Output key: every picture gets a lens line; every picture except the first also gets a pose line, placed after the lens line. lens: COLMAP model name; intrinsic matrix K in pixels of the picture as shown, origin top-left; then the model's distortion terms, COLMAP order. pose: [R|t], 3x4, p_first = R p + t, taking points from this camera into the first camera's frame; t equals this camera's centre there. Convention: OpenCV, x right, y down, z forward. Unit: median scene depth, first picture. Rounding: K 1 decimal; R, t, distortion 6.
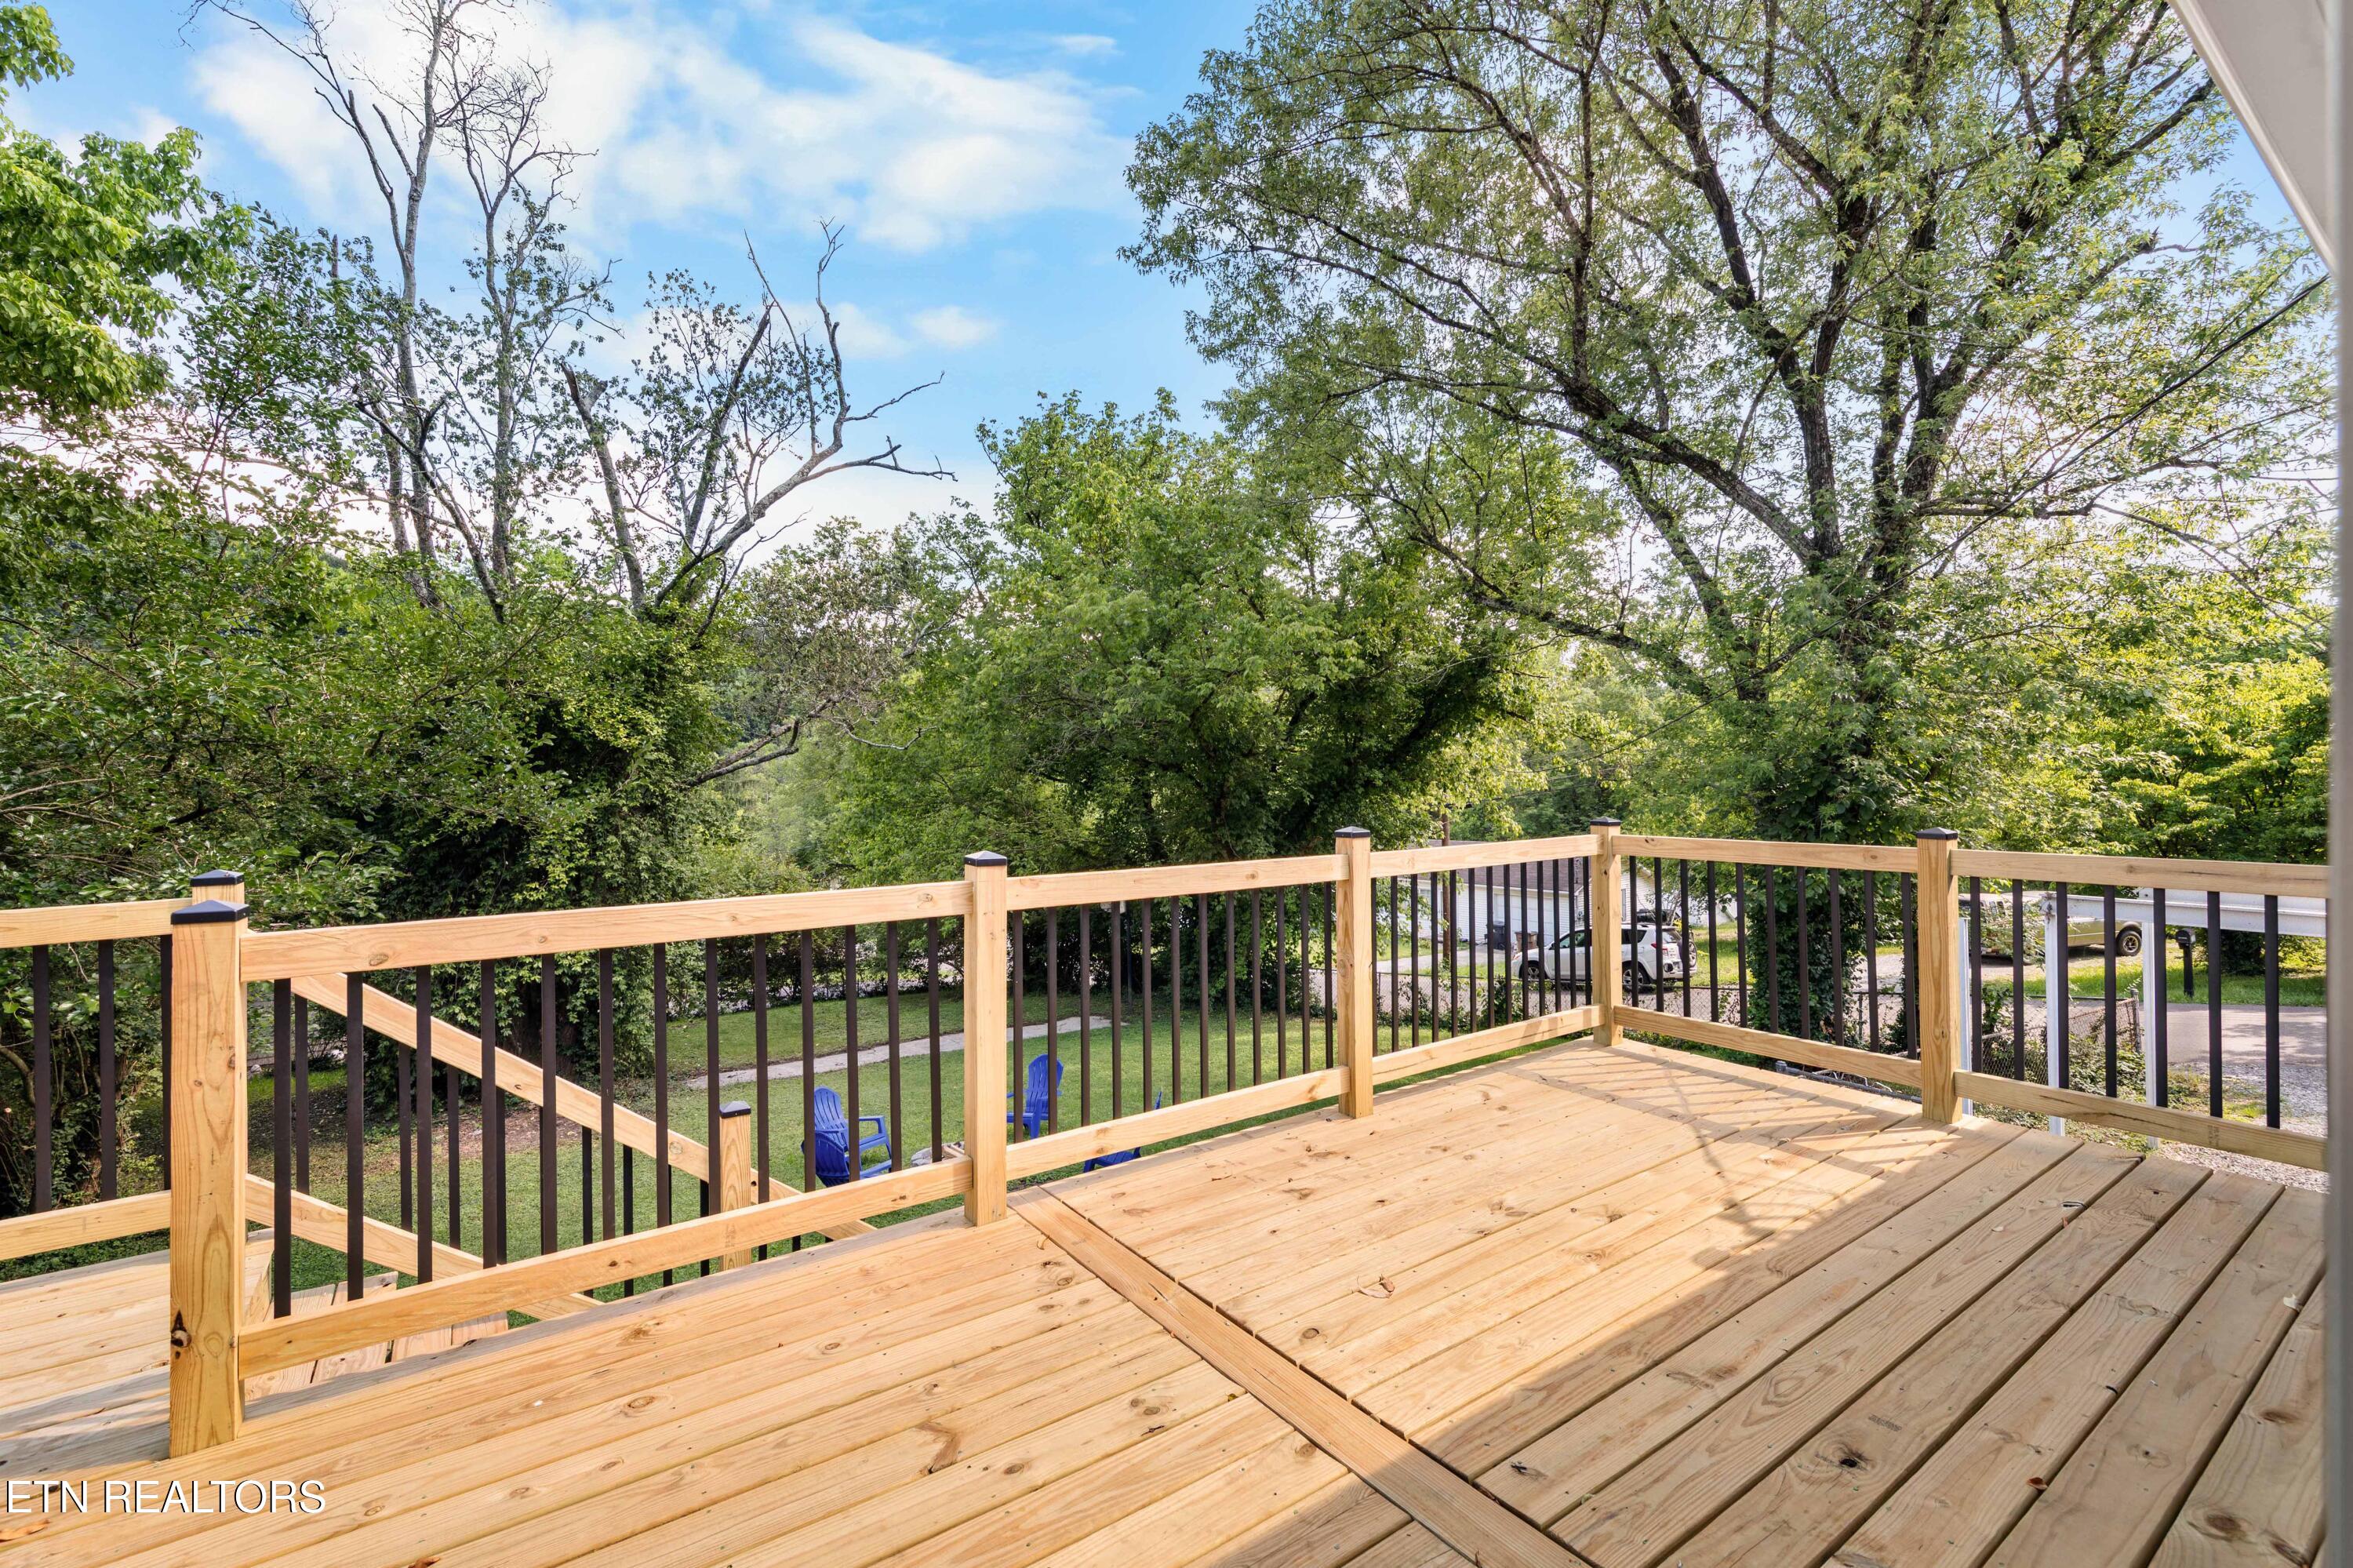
lens RADIAL K [[1028.1, 0, 1176.5], [0, 1028.1, 784.0], [0, 0, 1]] dist [0.001191, -0.009333]
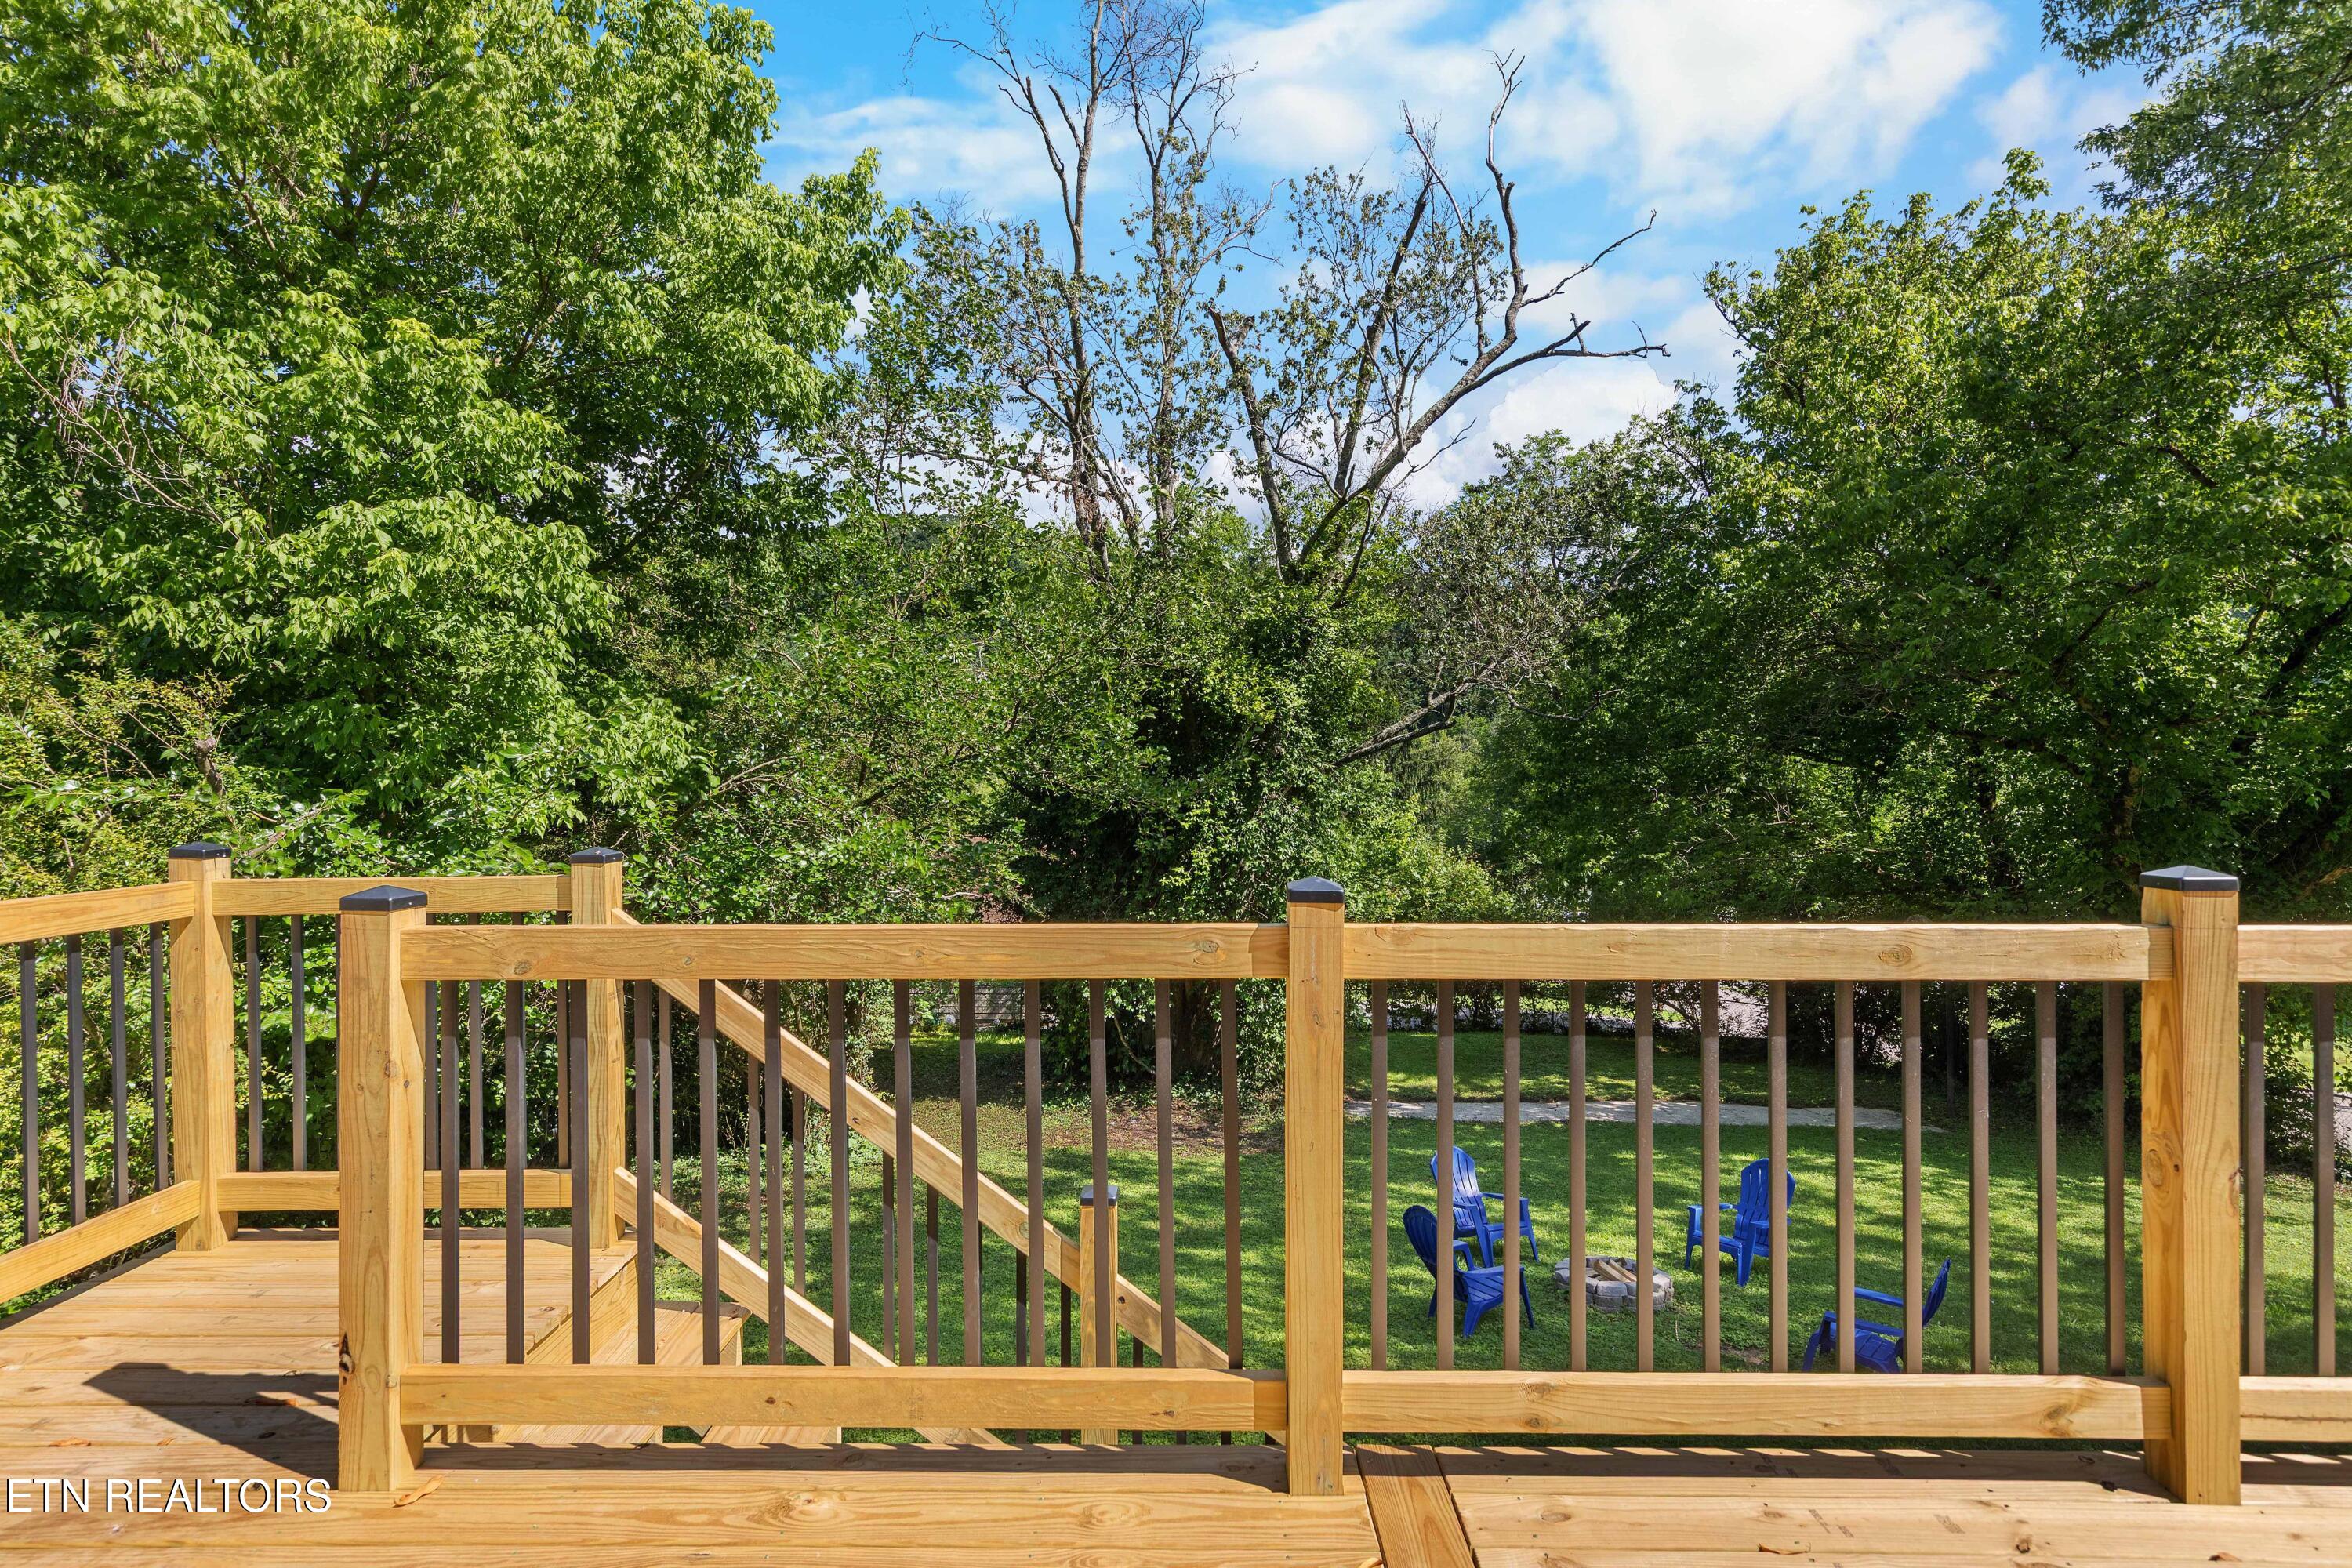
lens RADIAL K [[1221.9, 0, 1176.0], [0, 1221.9, 784.0], [0, 0, 1]] dist [-0.005705, -0.001969]
pose [[0.794622, 0.017833, -0.606843, 0.047836], [-0.009030, 0.999805, 0.017558, 0.000139], [0.607038, -0.008472, 0.794628, 0.101951]]
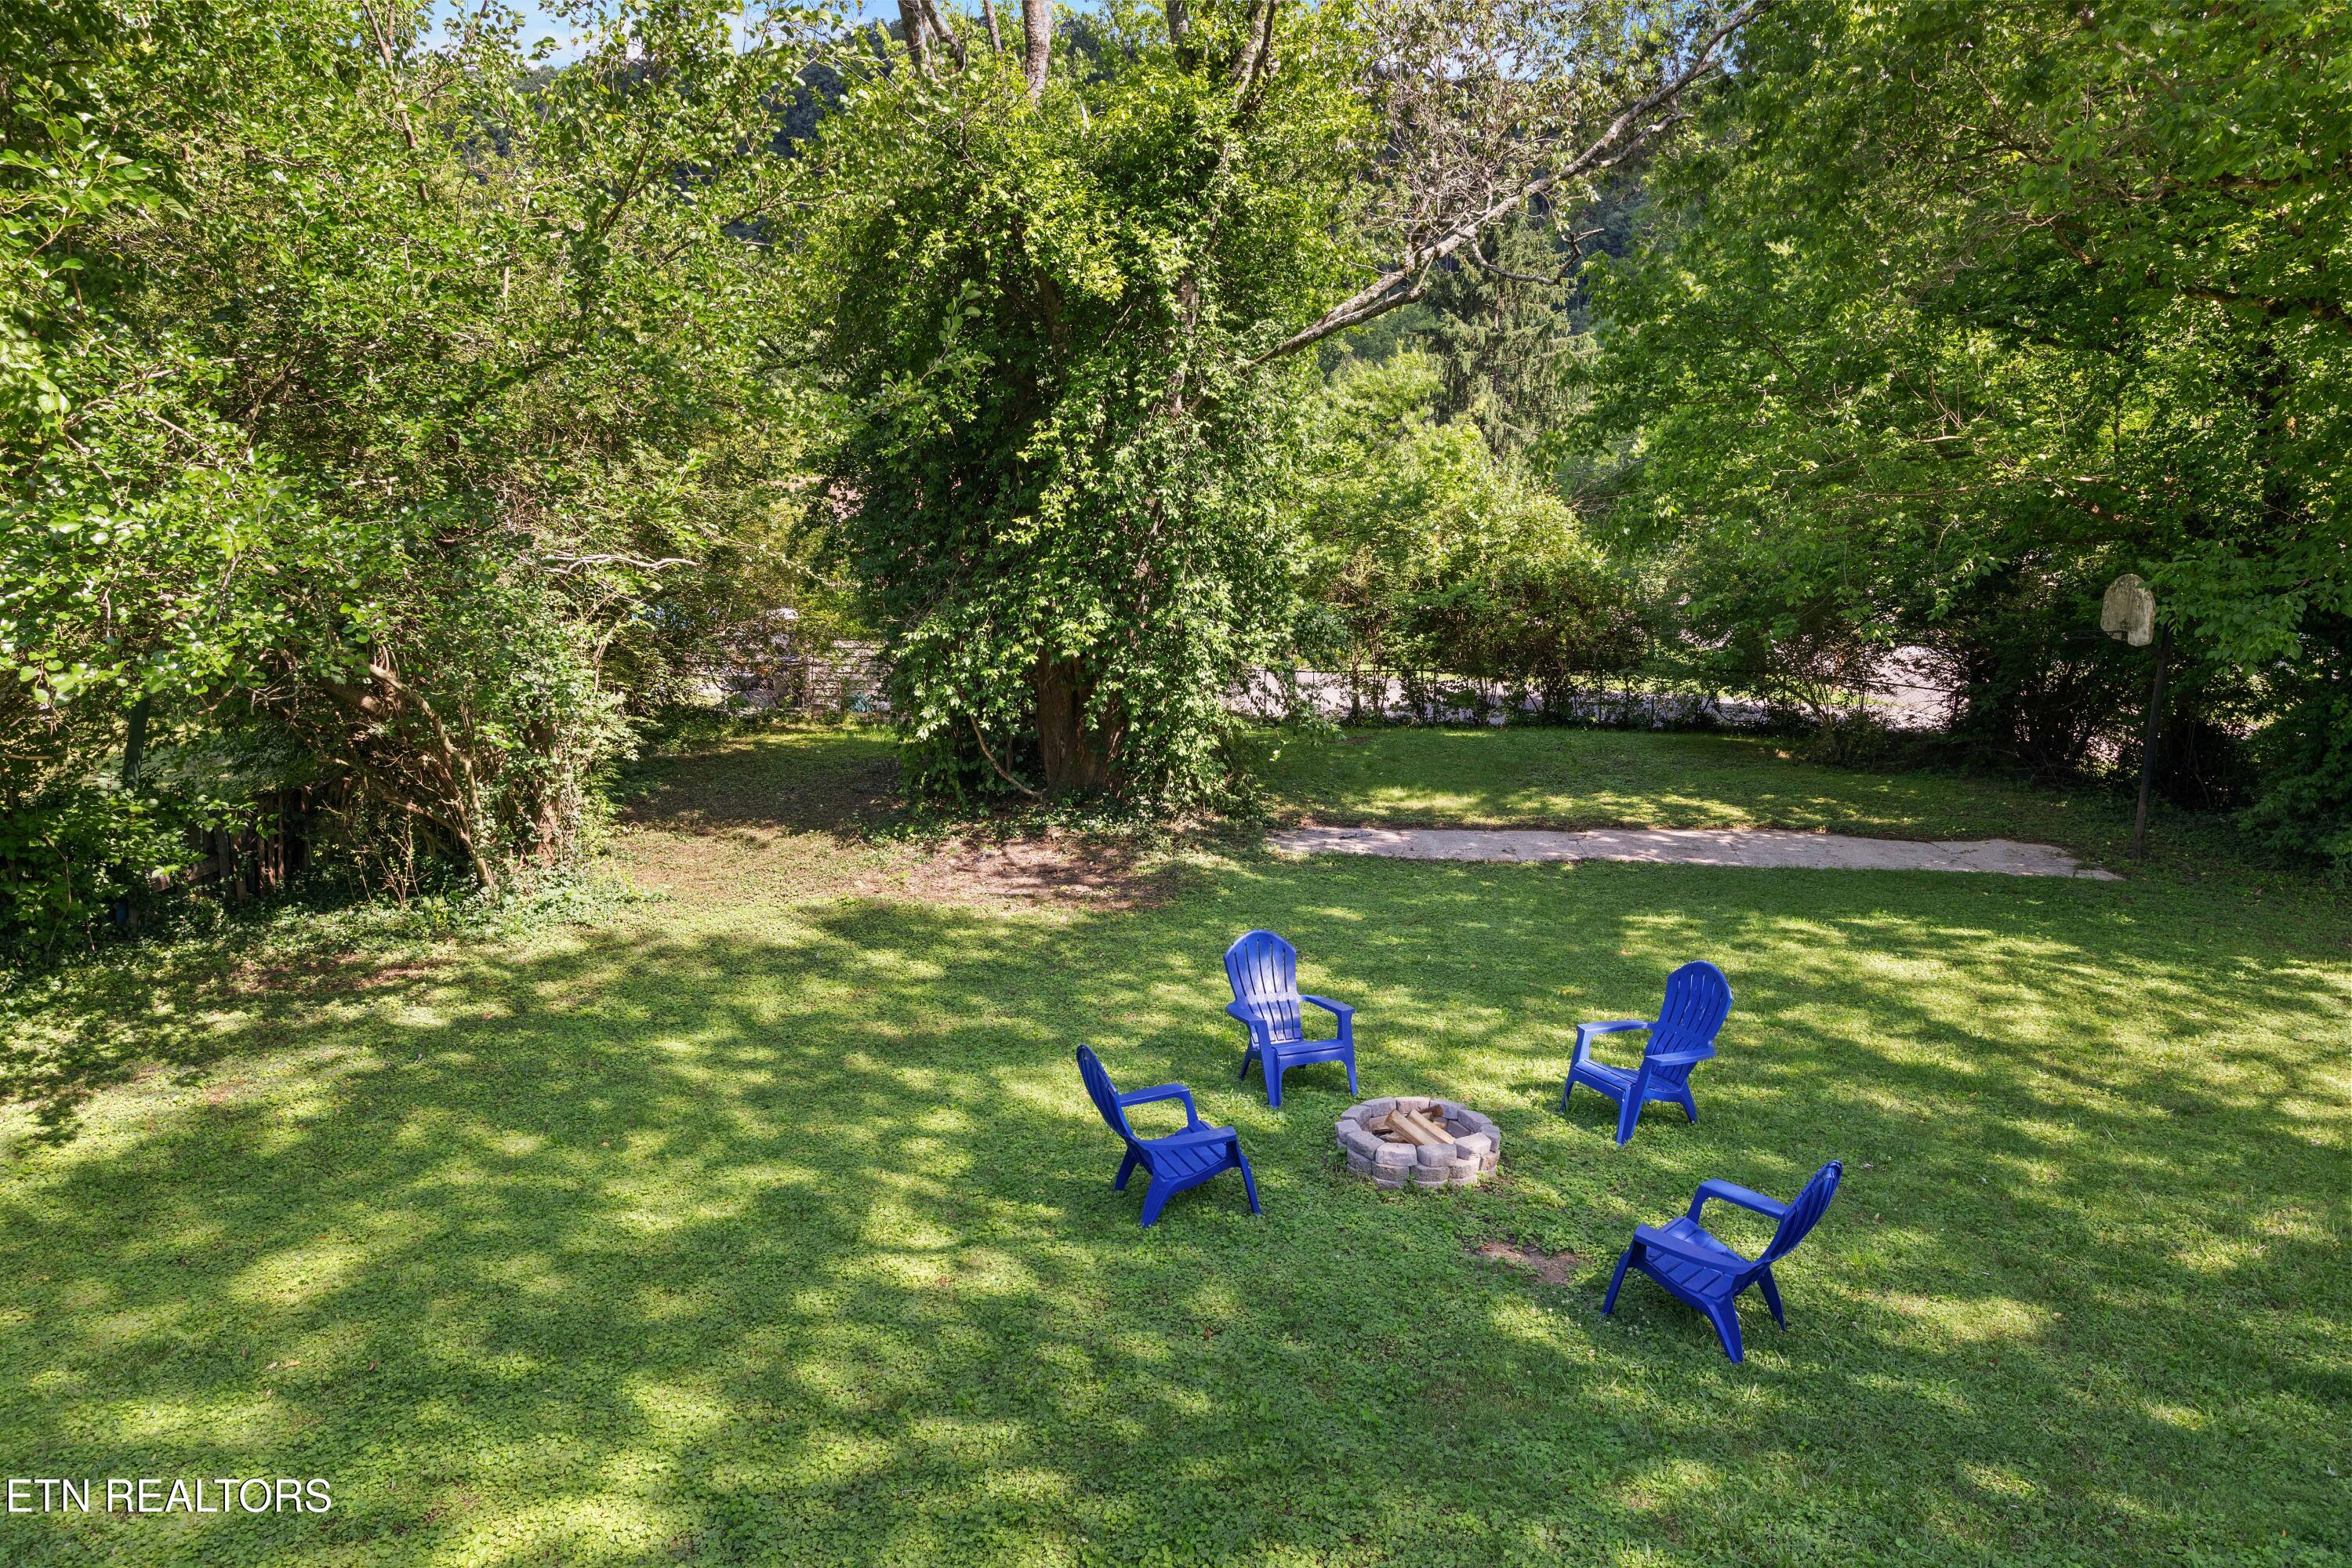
lens RADIAL K [[1500.2, 0, 1176.0], [0, 1500.2, 784.0], [0, 0, 1]] dist [-0.006439, -0.001613]
pose [[0.741644, 0.175062, -0.647547, 0.098960], [0.008859, 0.962705, 0.270410, 0.001095], [0.670735, -0.206284, 0.712433, 0.321349]]
